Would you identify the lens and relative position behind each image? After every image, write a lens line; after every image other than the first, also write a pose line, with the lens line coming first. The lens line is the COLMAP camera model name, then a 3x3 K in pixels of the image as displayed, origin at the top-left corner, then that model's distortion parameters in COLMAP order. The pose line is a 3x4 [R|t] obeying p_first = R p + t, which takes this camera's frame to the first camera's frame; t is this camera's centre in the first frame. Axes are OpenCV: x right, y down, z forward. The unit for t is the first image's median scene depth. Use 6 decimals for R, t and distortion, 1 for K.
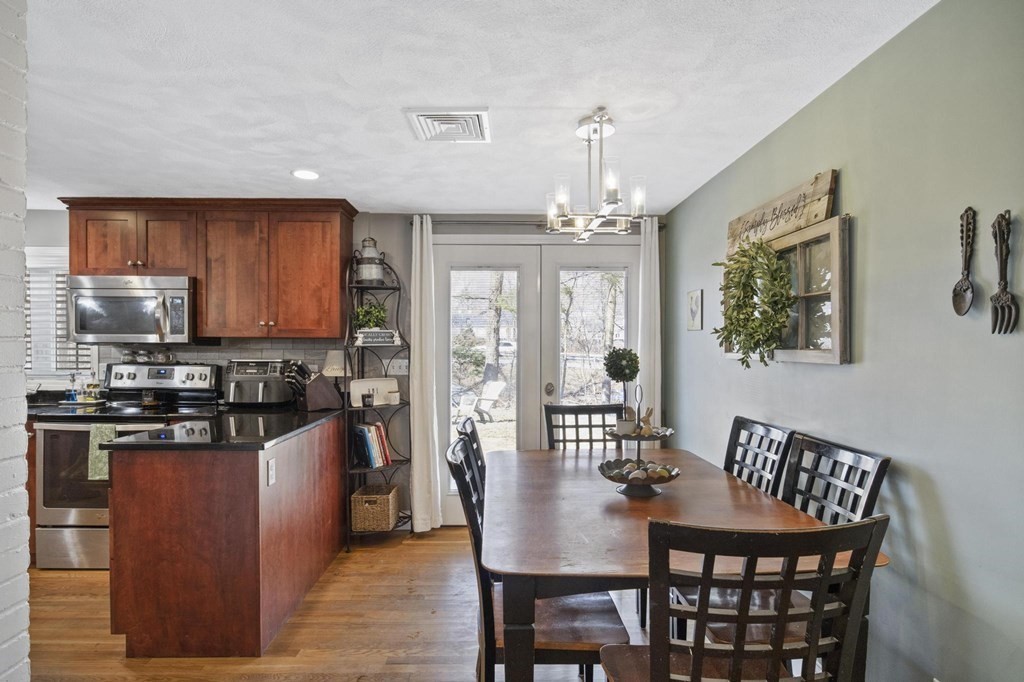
lens RADIAL K [[543.4, 0, 510.3], [0, 543.4, 351.0], [0, 0, 1]] dist [-0.028332, 0.014468]
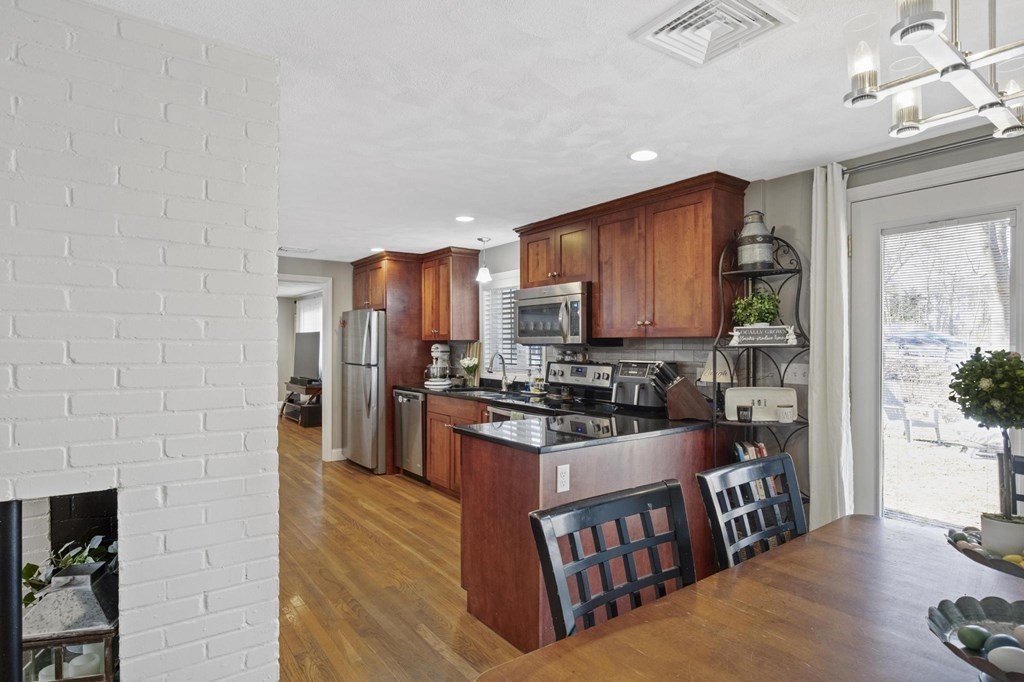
lens RADIAL K [[543.4, 0, 512.8], [0, 543.4, 353.7], [0, 0, 1]] dist [-0.028332, 0.014468]
pose [[0.576080, 0.008521, -0.817349, 0.198687], [-0.006210, 0.999962, 0.006047, -0.001071], [0.817369, 0.001592, 0.576112, 0.259117]]
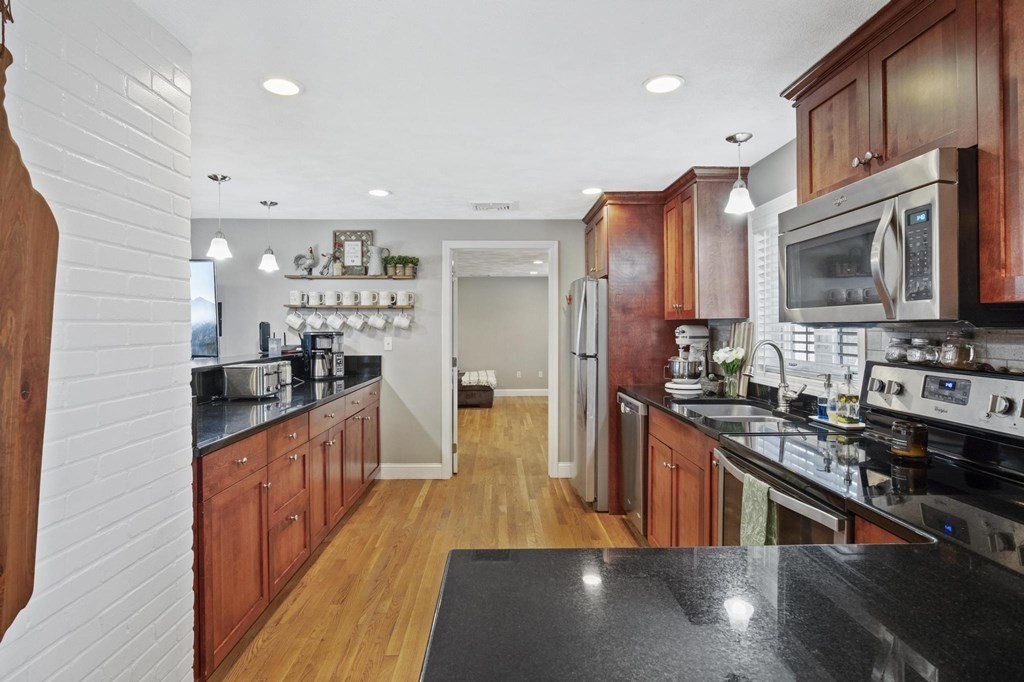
lens RADIAL K [[543.4, 0, 508.1], [0, 543.4, 332.3], [0, 0, 1]] dist [-0.028332, 0.014468]
pose [[-0.006953, 0.001685, -0.999974, -0.204286], [-0.005375, 0.999984, 0.001722, -0.005176], [0.999961, 0.005387, -0.006944, 0.672191]]
